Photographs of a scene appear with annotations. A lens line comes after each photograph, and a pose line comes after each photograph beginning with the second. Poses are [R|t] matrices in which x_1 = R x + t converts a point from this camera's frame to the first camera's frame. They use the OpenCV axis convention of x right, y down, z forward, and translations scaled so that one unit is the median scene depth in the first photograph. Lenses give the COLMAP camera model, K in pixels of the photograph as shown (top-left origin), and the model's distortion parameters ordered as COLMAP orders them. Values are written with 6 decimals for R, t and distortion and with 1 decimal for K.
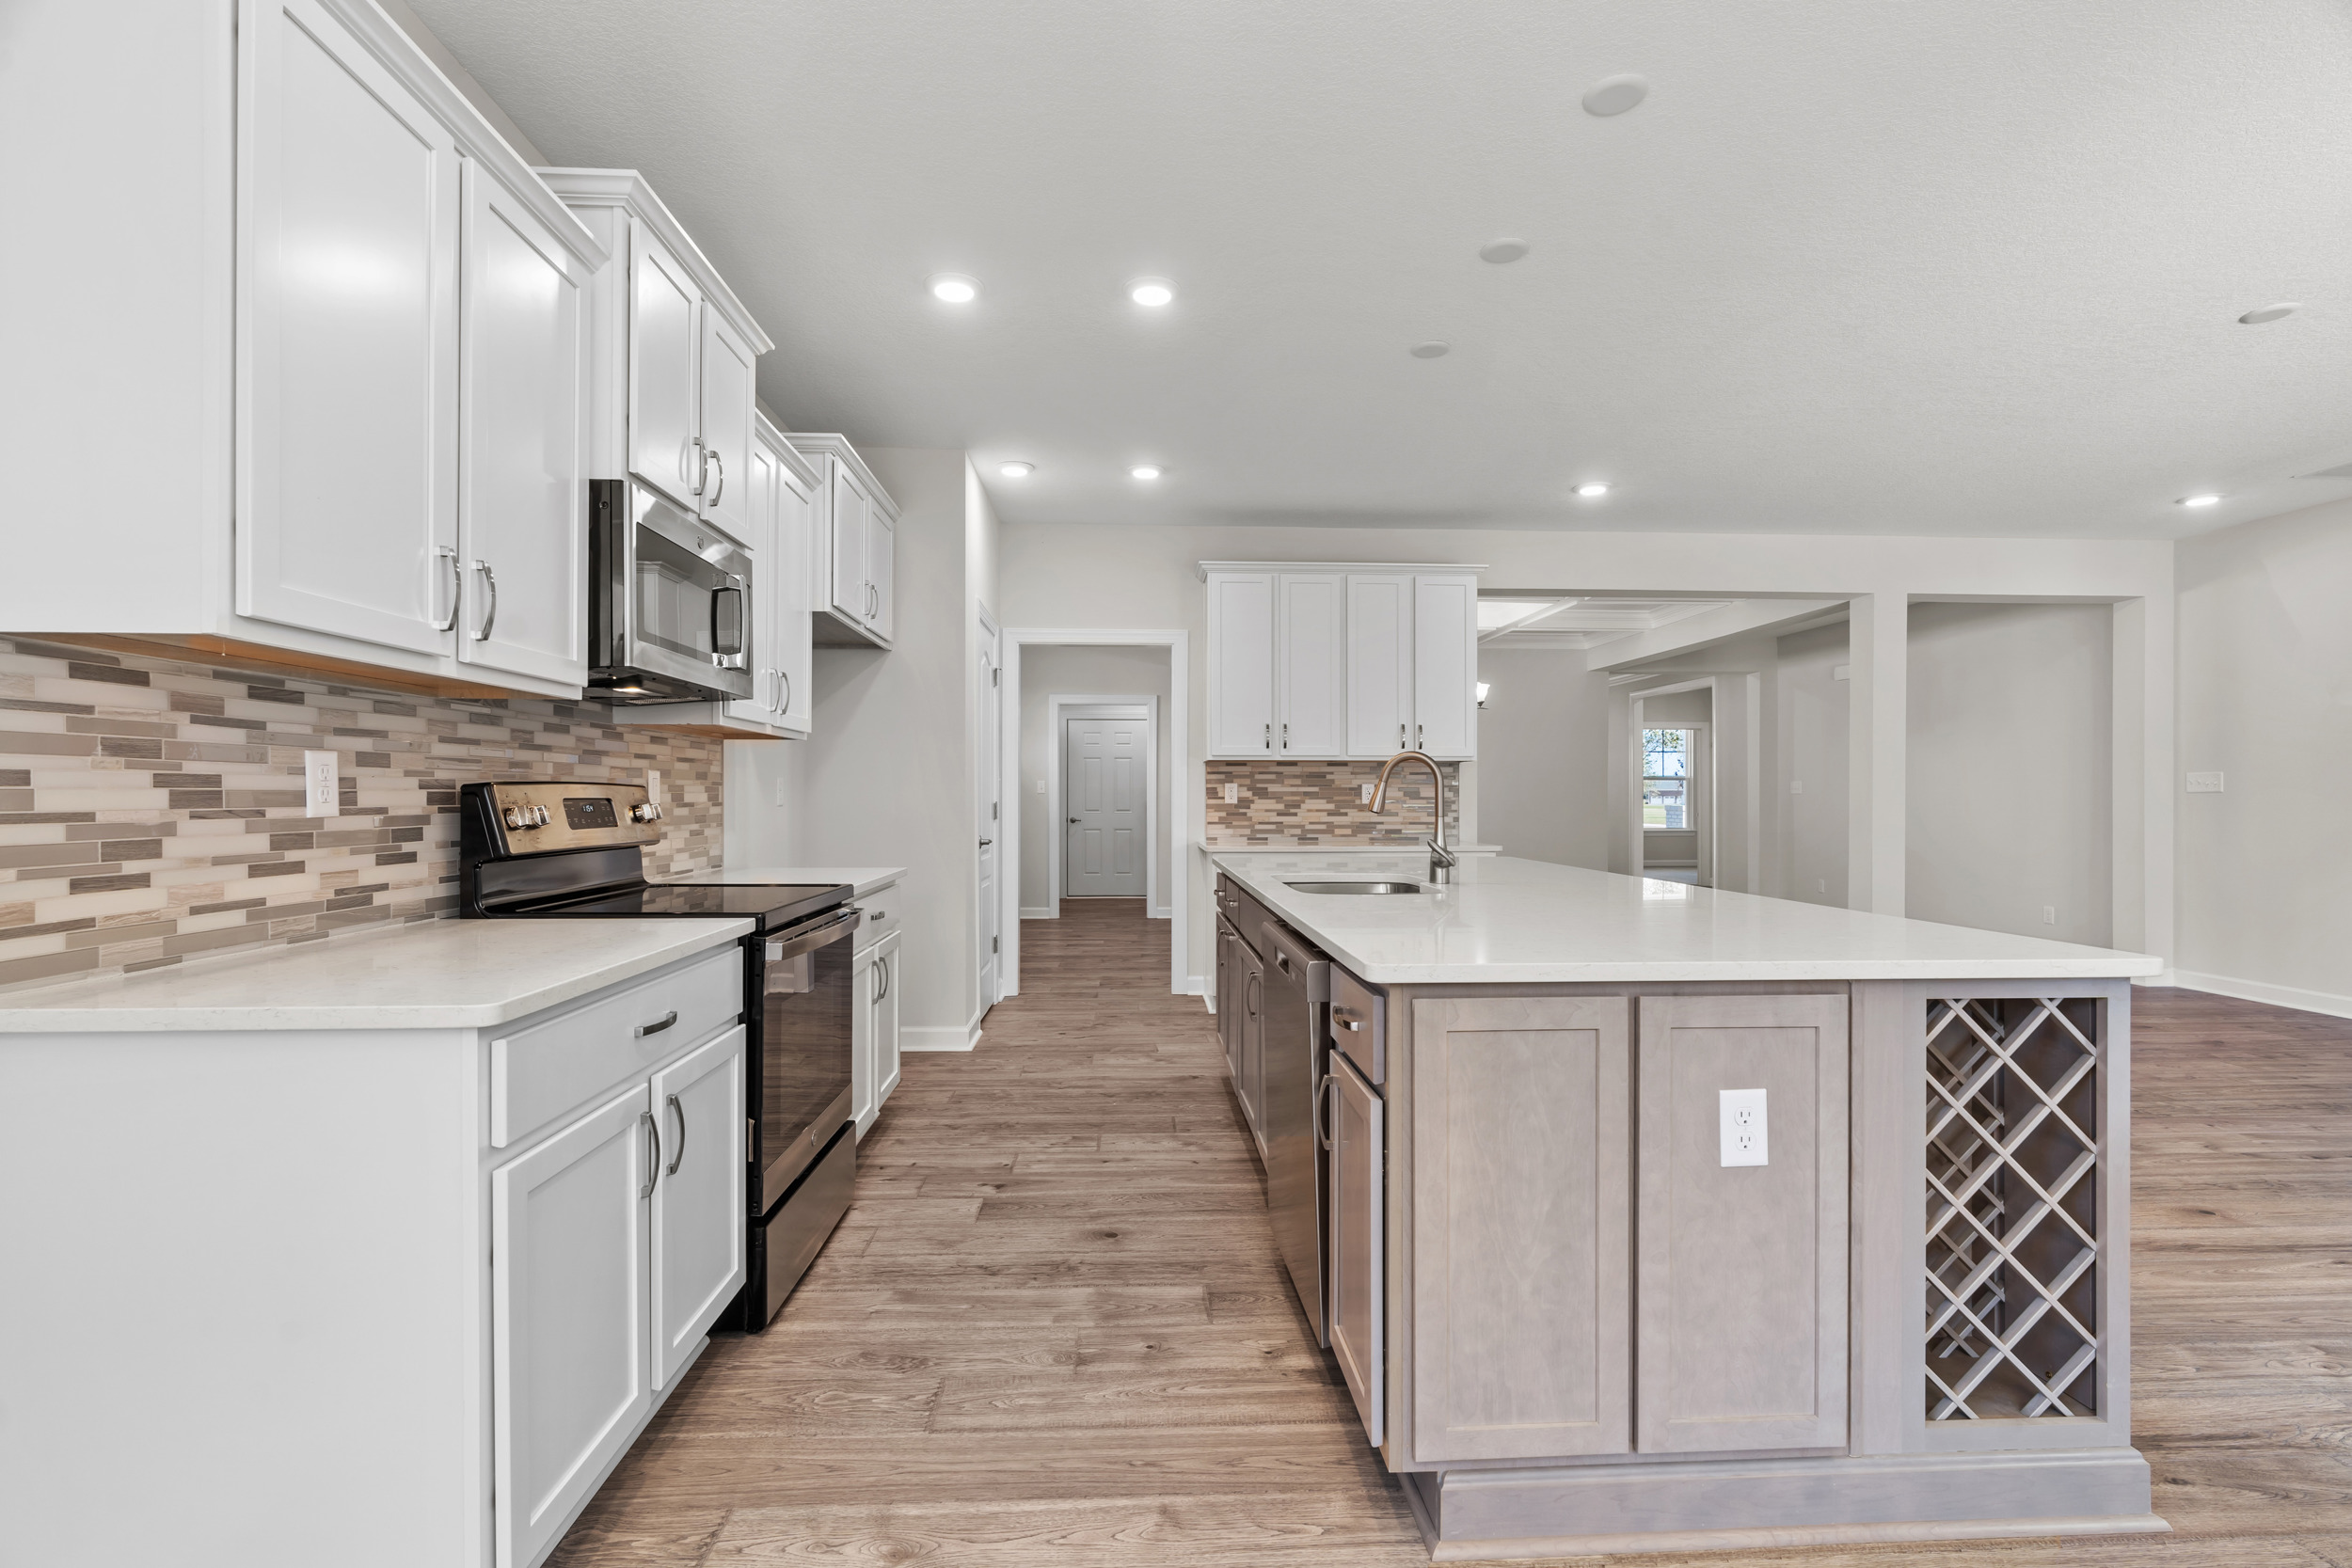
lens RADIAL K [[1064.4, 0, 1180.4], [0, 1064.4, 790.2], [0, 0, 1]] dist [-0.008142, 0.003290]
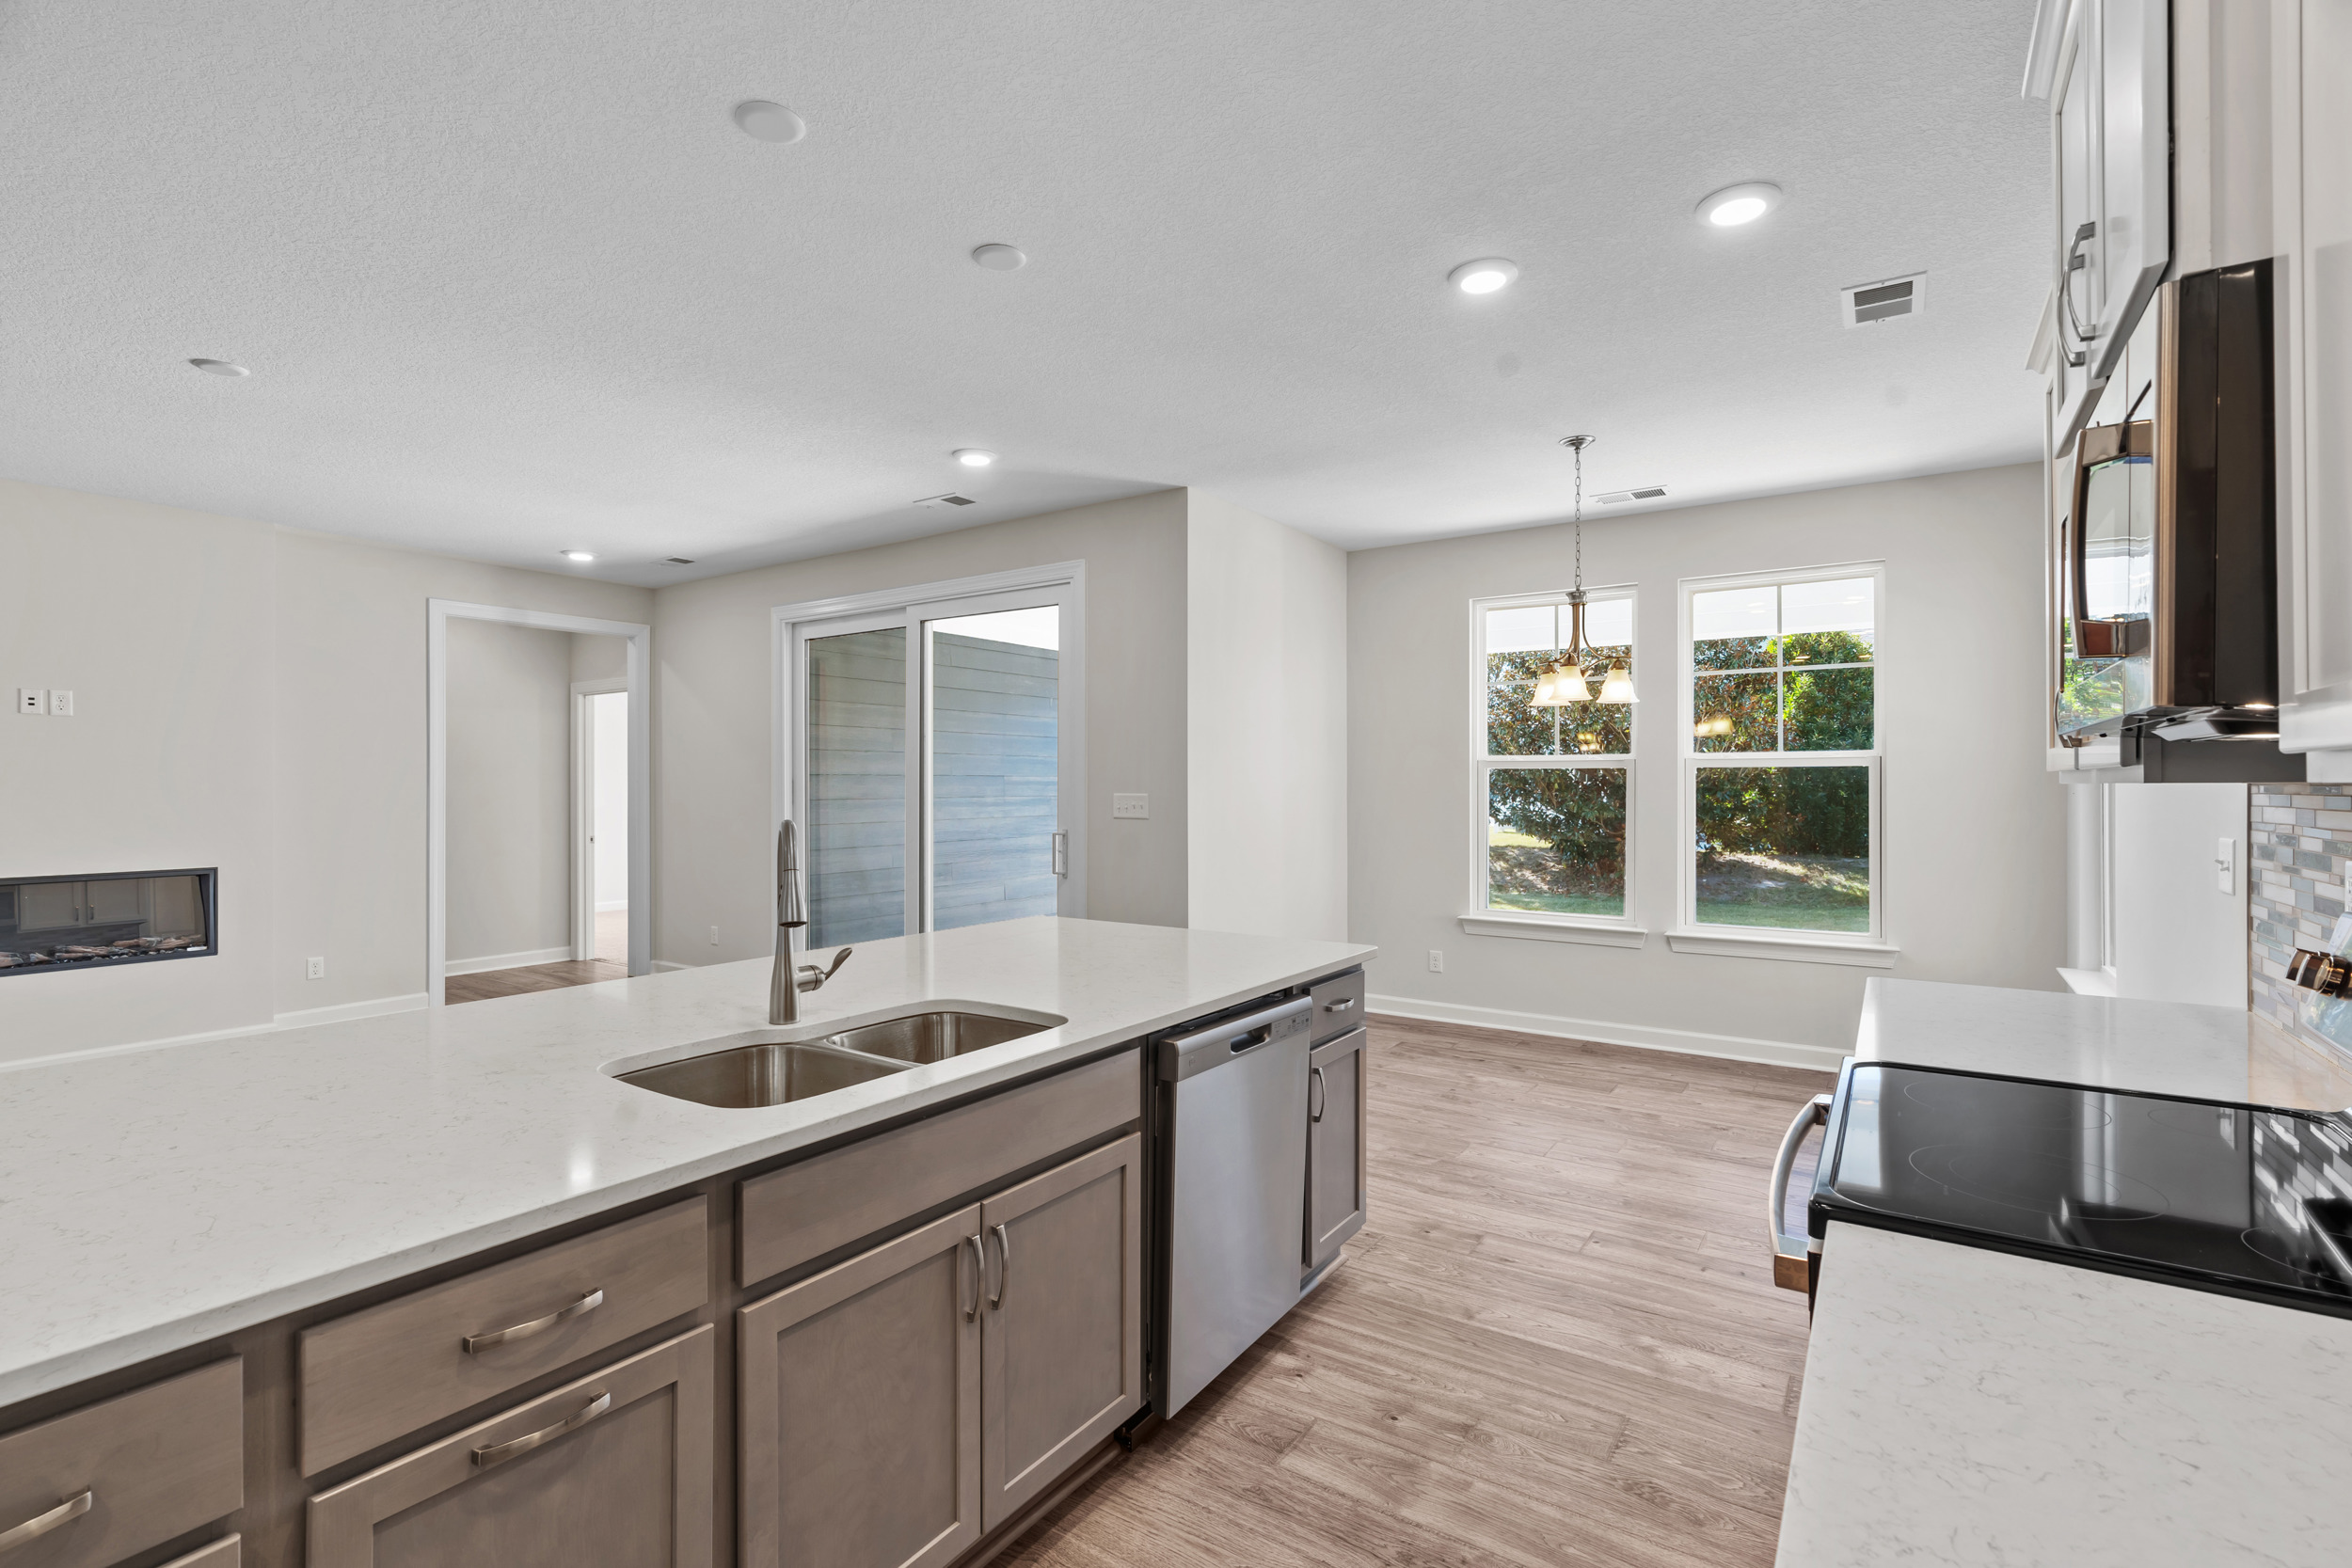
lens RADIAL K [[1064.4, 0, 1169.7], [0, 1064.4, 785.6], [0, 0, 1]] dist [-0.008142, 0.003290]
pose [[-0.791383, 0.001356, 0.611320, -0.540493], [-0.001912, 0.999987, -0.004694, -0.087544], [-0.611318, -0.004884, -0.791370, 2.177210]]
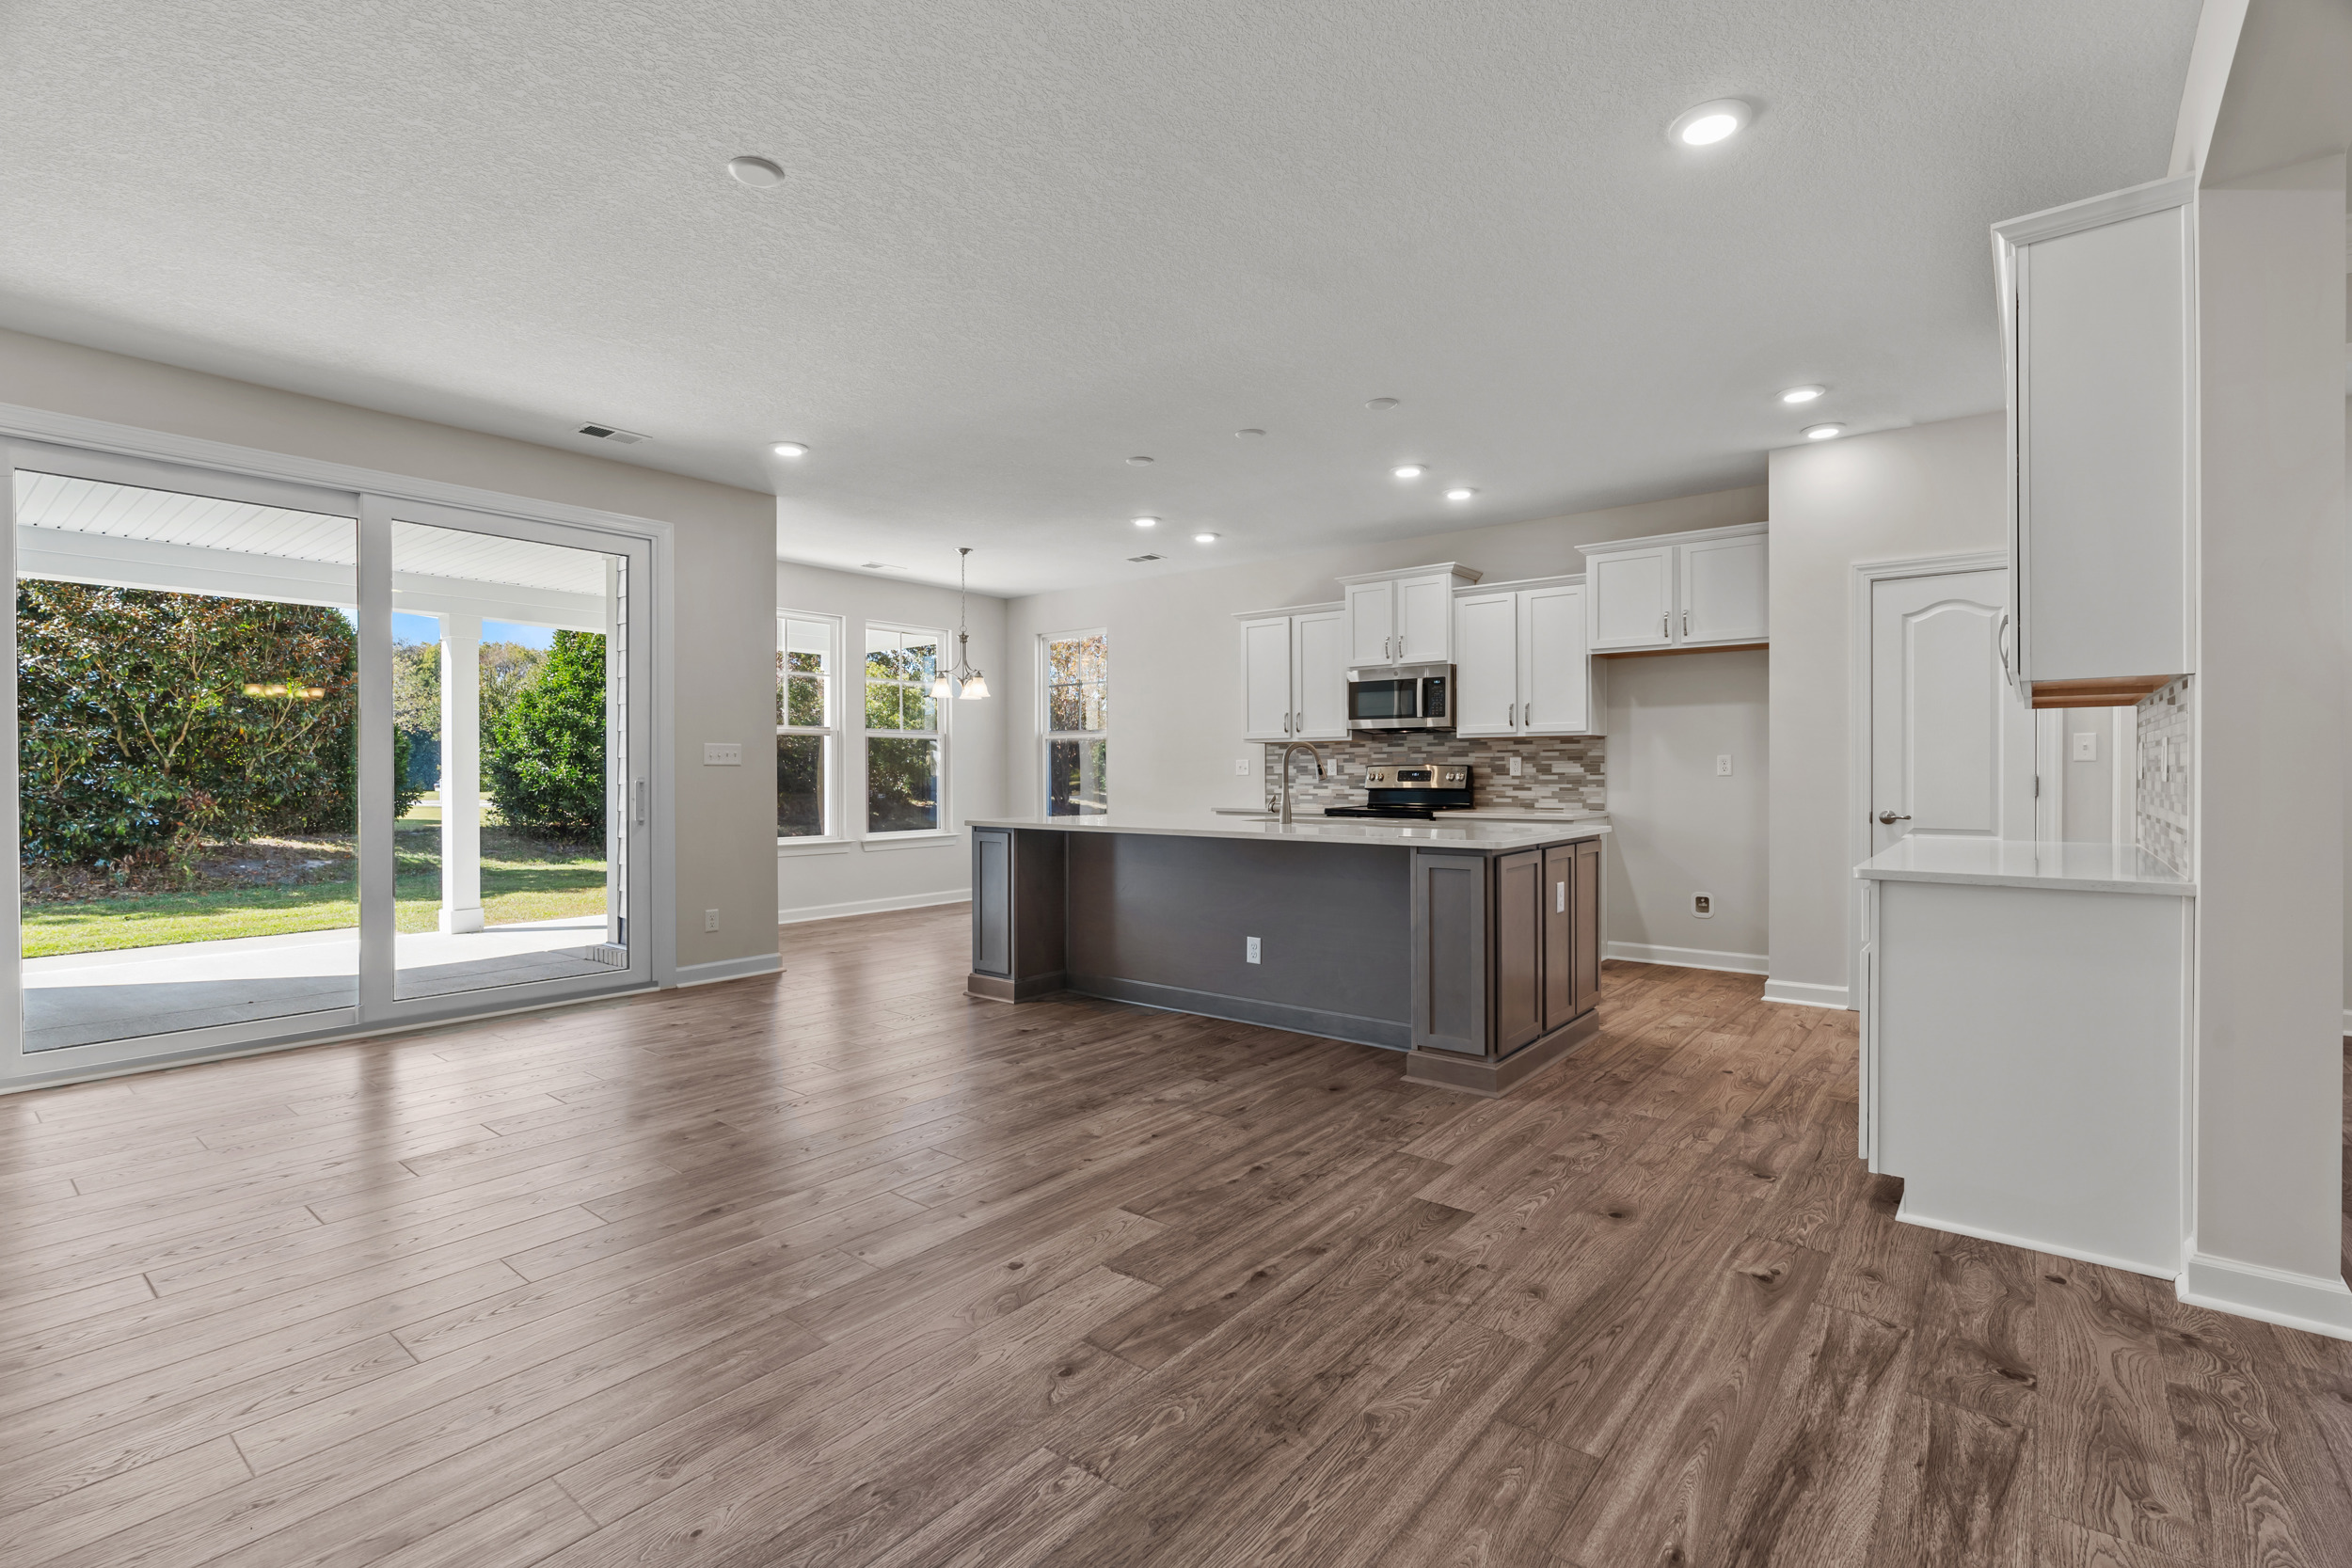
lens RADIAL K [[1064.4, 0, 1192.5], [0, 1064.4, 791.2], [0, 0, 1]] dist [-0.008142, 0.003290]
pose [[-0.659564, 0.016286, -0.751472, 2.476170], [0.008275, 0.999862, 0.014406, 0.021249], [0.751603, 0.003283, -0.659608, 3.126032]]
